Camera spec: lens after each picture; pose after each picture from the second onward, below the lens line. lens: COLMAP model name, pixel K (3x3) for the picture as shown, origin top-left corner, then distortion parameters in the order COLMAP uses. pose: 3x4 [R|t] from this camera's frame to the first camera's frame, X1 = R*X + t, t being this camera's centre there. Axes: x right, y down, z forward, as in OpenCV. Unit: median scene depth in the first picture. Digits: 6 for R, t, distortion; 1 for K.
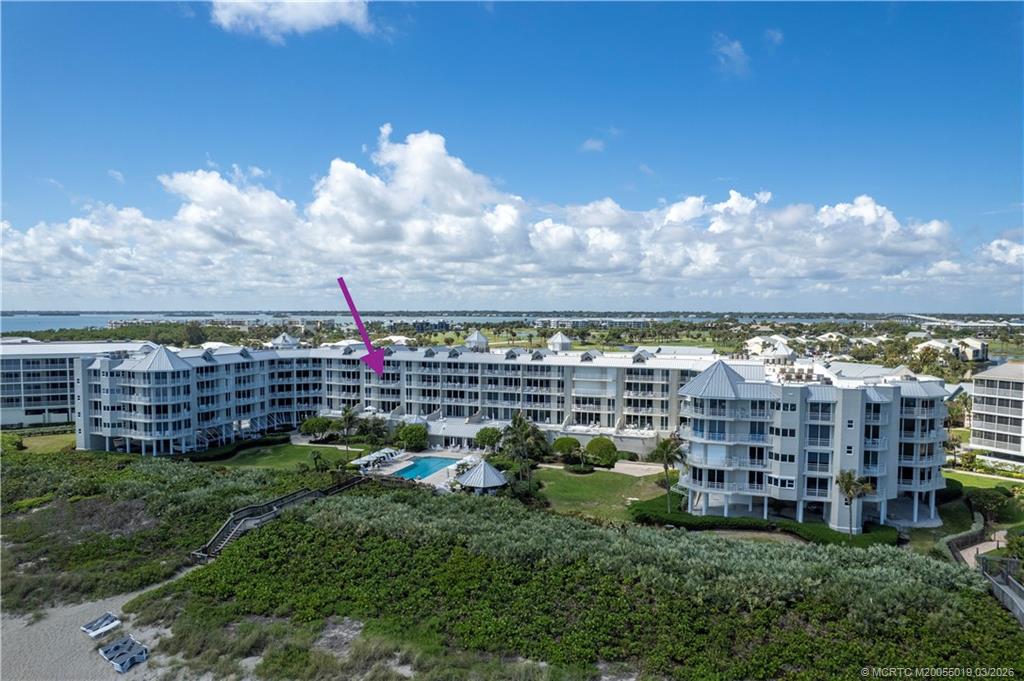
lens RADIAL K [[627.6, 0, 510.4], [0, 627.6, 353.3], [0, 0, 1]] dist [-0.006446, -0.001809]
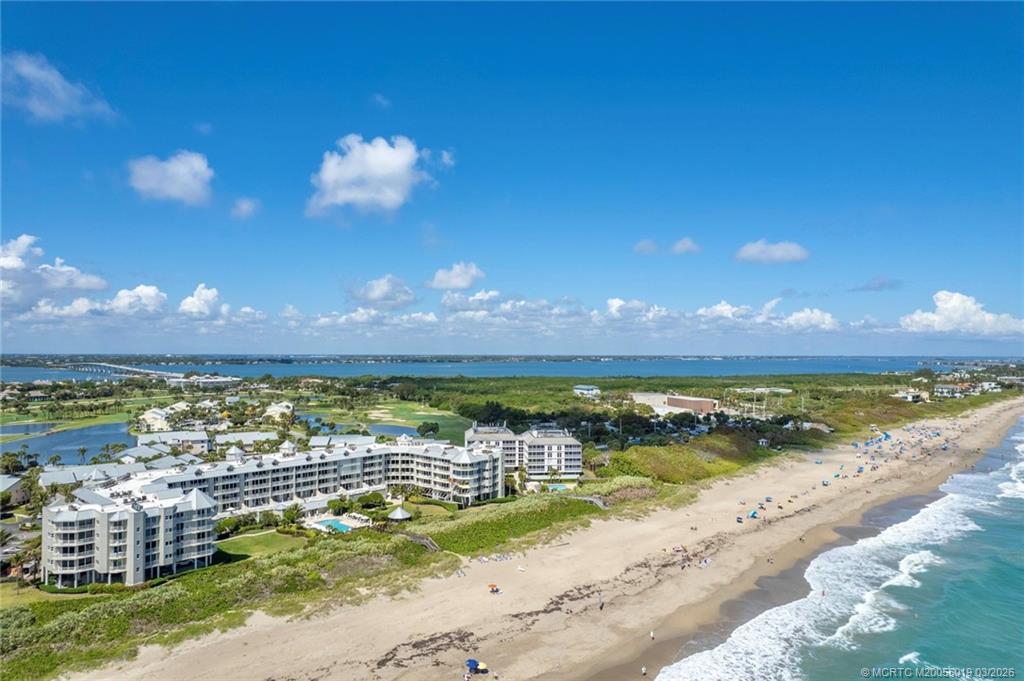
lens RADIAL K [[627.6, 0, 510.4], [0, 627.6, 353.3], [0, 0, 1]] dist [-0.006446, -0.001809]
pose [[0.337138, 0.024568, 0.941135, -2.005039], [0.059066, 0.997138, -0.047189, -0.240677], [-0.939601, 0.071499, 0.334722, -0.137750]]
